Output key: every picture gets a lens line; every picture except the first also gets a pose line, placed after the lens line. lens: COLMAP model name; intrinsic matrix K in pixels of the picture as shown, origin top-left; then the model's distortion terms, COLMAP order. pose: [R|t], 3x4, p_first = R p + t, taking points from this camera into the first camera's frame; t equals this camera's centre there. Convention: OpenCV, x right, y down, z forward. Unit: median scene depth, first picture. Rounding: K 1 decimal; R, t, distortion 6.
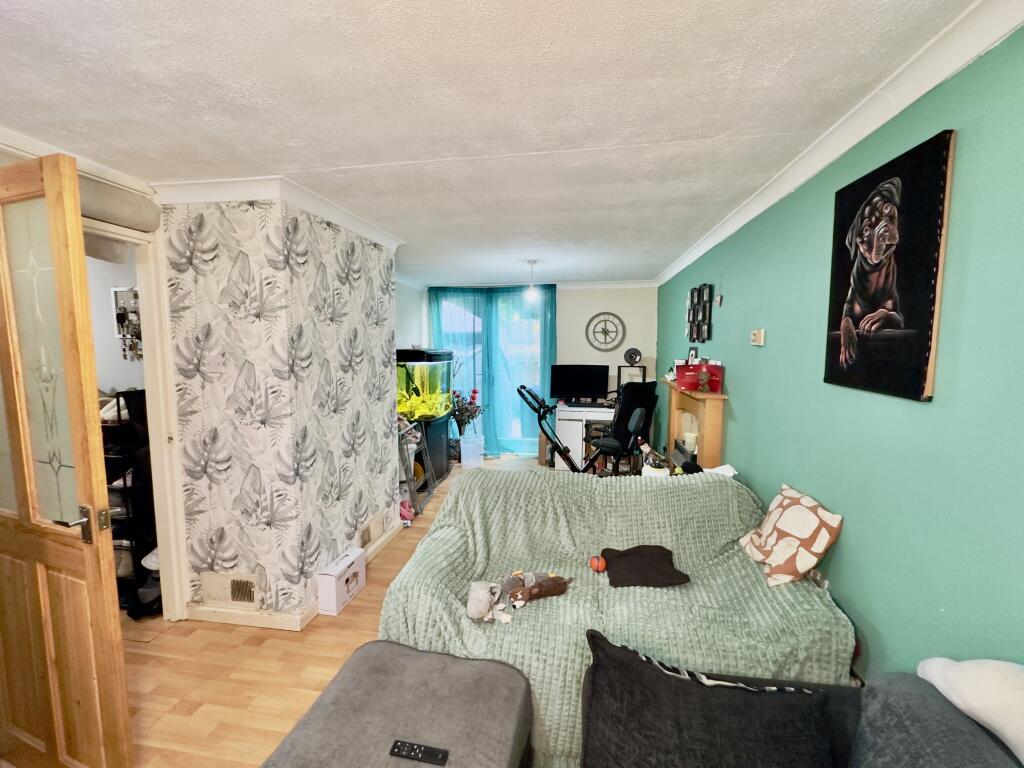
lens RADIAL K [[409.4, 0, 526.2], [0, 409.4, 379.0], [0, 0, 1]] dist [-0.002642, 0.000798]
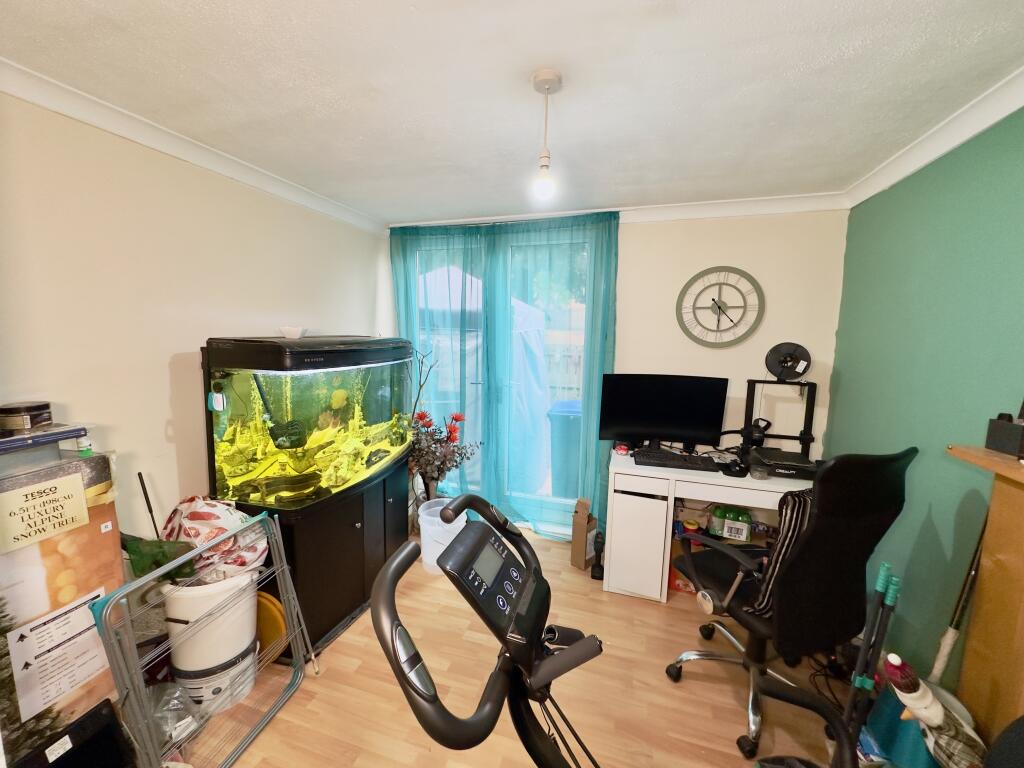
lens RADIAL K [[409.4, 0, 530.0], [0, 409.4, 381.4], [0, 0, 1]] dist [-0.002642, 0.000798]
pose [[0.987082, 0.033976, -0.156571, 0.051033], [-0.031932, 0.999369, 0.015549, -0.028369], [0.157001, -0.010349, 0.987544, 0.486637]]
